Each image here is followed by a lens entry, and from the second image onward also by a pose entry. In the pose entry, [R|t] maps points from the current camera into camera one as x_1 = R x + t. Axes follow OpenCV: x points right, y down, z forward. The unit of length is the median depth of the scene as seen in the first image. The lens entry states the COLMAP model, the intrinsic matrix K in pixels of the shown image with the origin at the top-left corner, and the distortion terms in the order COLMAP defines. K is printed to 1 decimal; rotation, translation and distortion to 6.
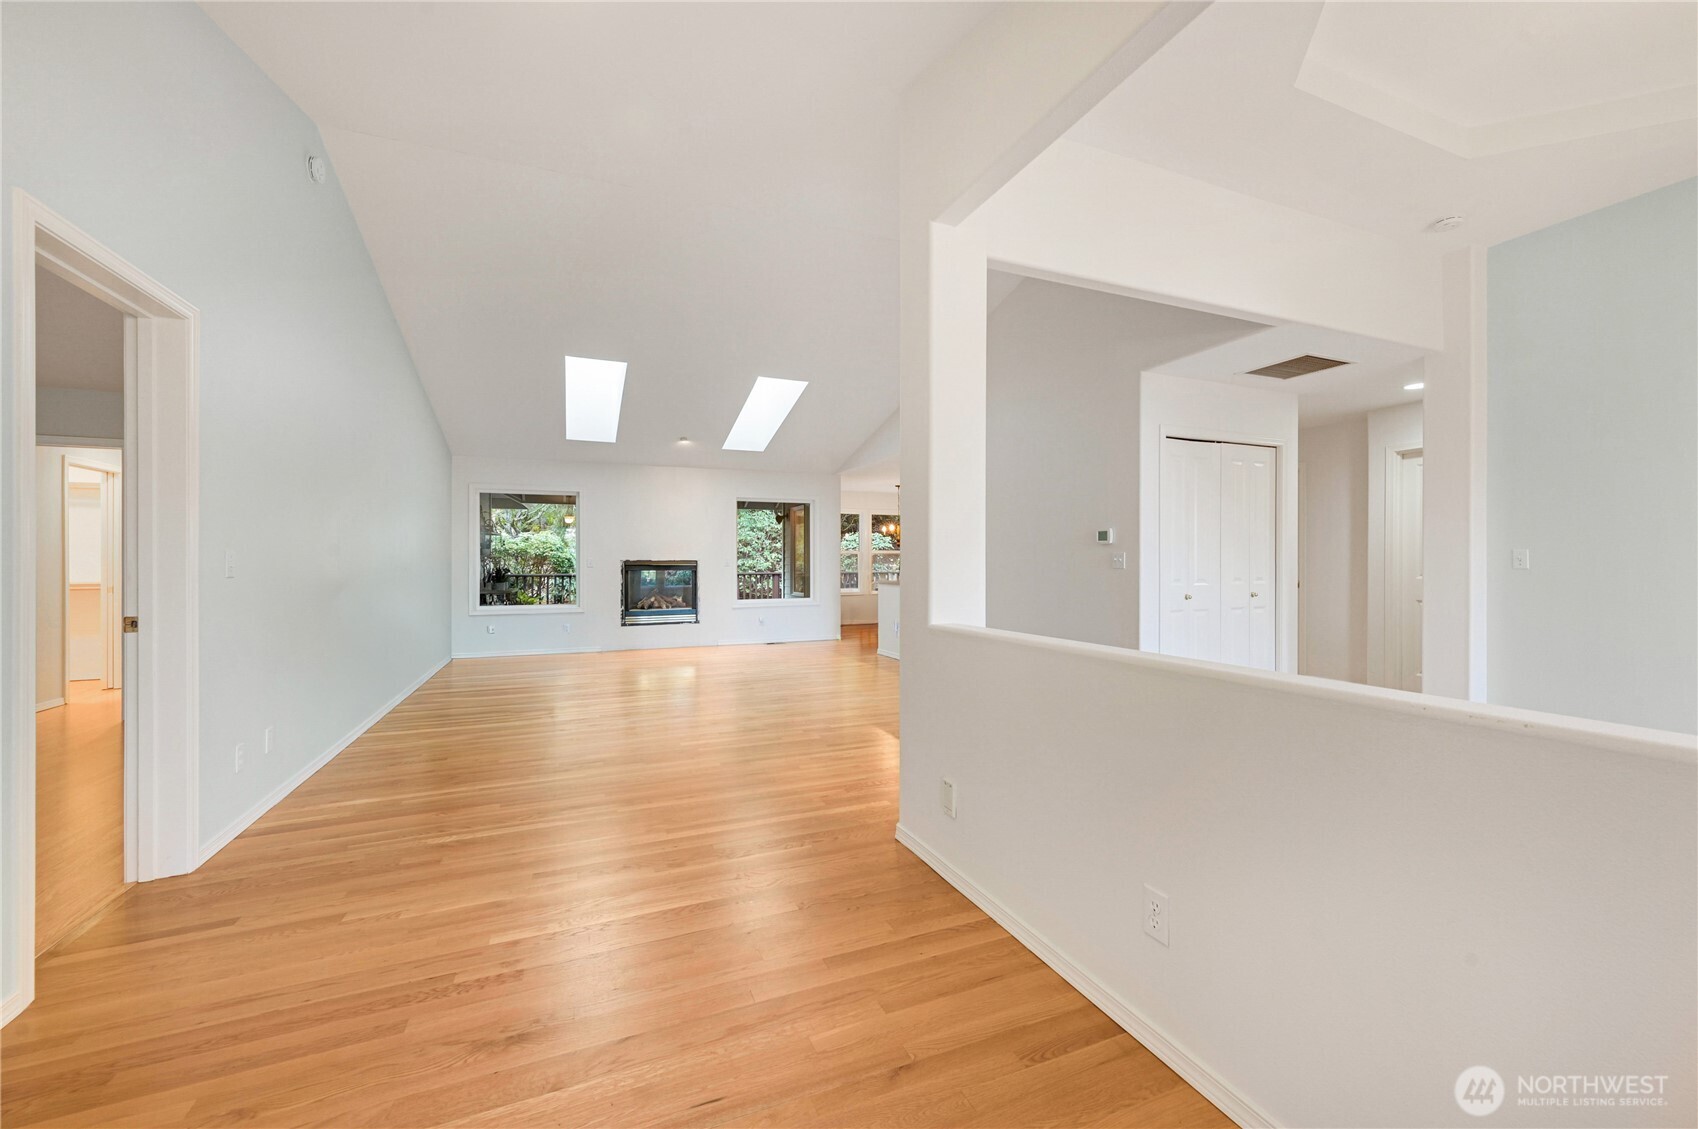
lens RADIAL K [[672.2, 0, 851.9], [0, 672.2, 563.9], [0, 0, 1]] dist [0.000818, 0.000607]
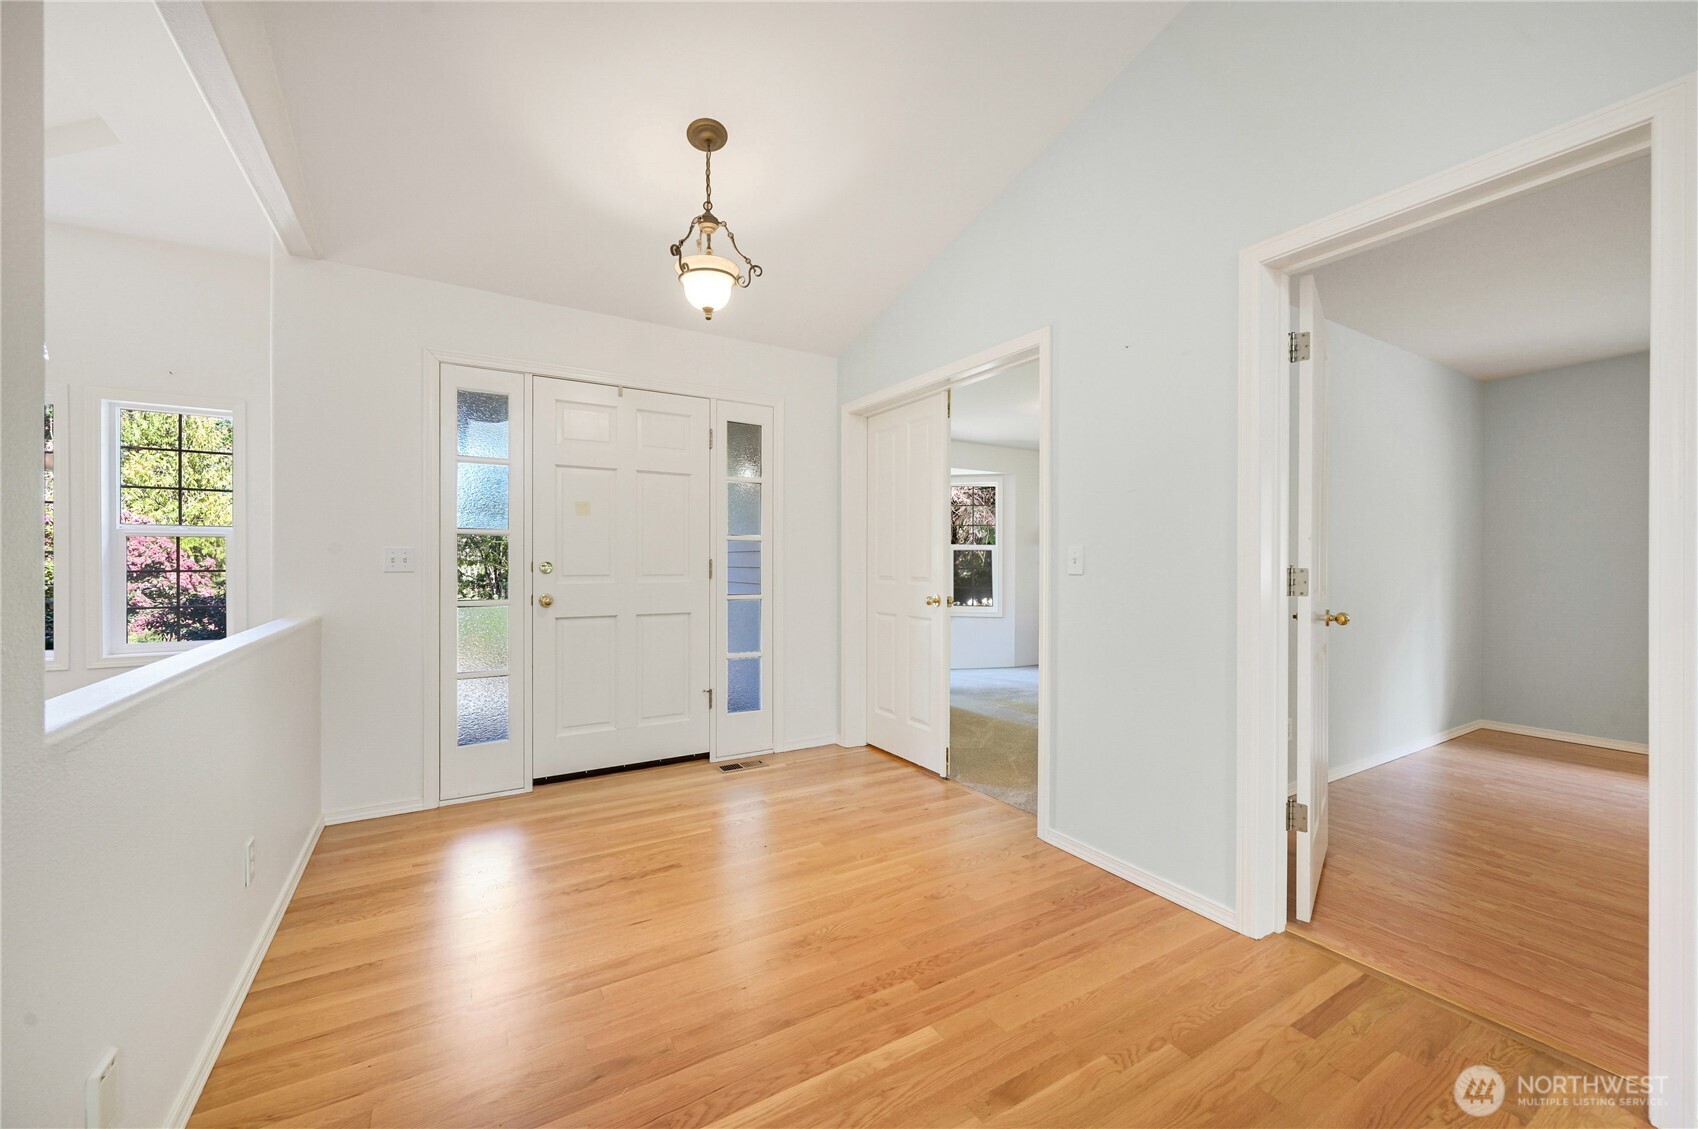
lens RADIAL K [[672.2, 0, 851.9], [0, 672.2, 563.9], [0, 0, 1]] dist [0.000818, 0.000607]
pose [[-0.989059, 0.002742, -0.147495, -0.874970], [0.001009, 0.999930, 0.011823, -0.004231], [0.147517, 0.011545, -0.988992, 4.742188]]
